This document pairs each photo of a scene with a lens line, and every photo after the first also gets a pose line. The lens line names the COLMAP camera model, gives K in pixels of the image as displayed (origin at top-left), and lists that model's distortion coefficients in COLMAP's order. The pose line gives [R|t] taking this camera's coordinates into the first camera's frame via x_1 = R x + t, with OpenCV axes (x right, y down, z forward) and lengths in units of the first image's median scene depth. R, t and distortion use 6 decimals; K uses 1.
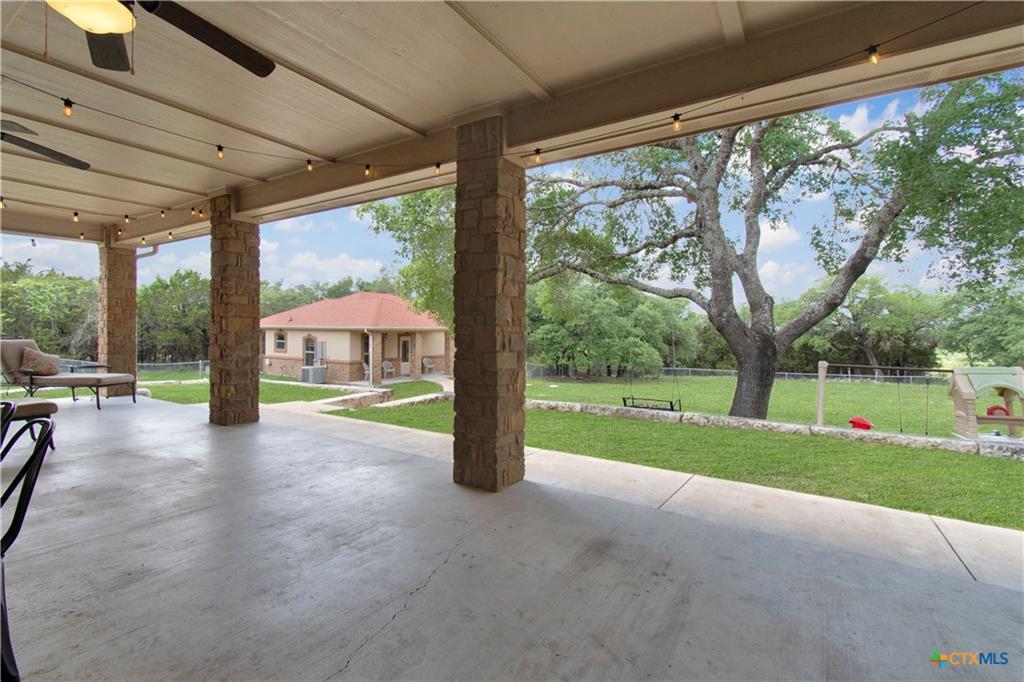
lens RADIAL K [[460.4, 0, 513.8], [0, 460.4, 334.9], [0, 0, 1]] dist [0.003508, -0.000547]
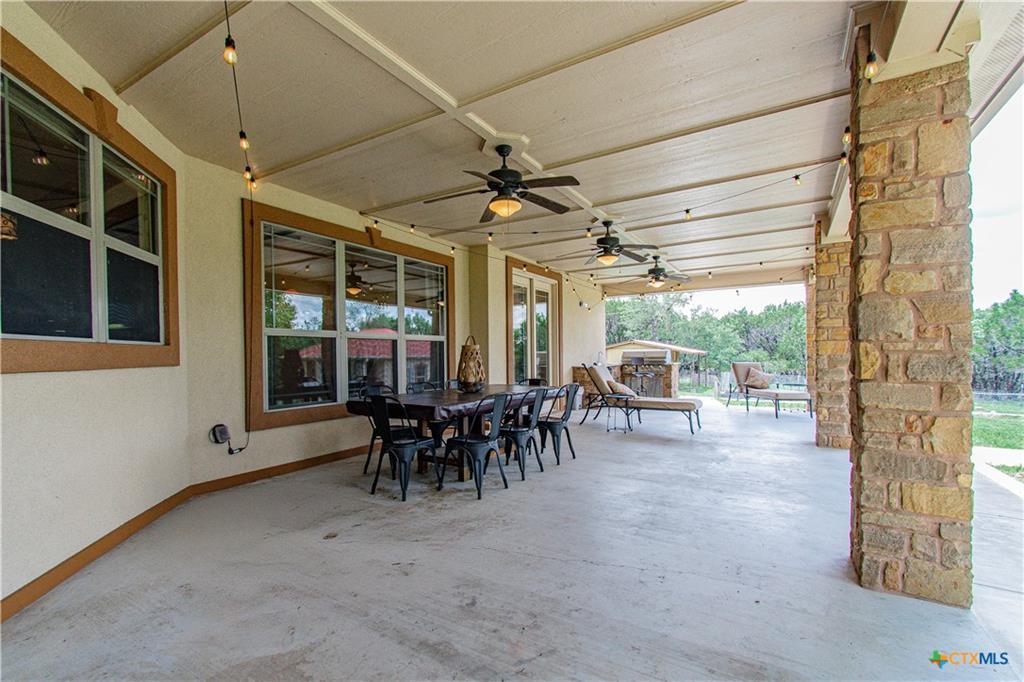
lens RADIAL K [[460.4, 0, 514.3], [0, 460.4, 365.4], [0, 0, 1]] dist [0.003508, -0.000547]
pose [[0.034858, 0.011729, -0.999323, 0.639716], [-0.001459, 0.999931, 0.011685, 0.008922], [0.999391, 0.001050, 0.034872, 0.479419]]
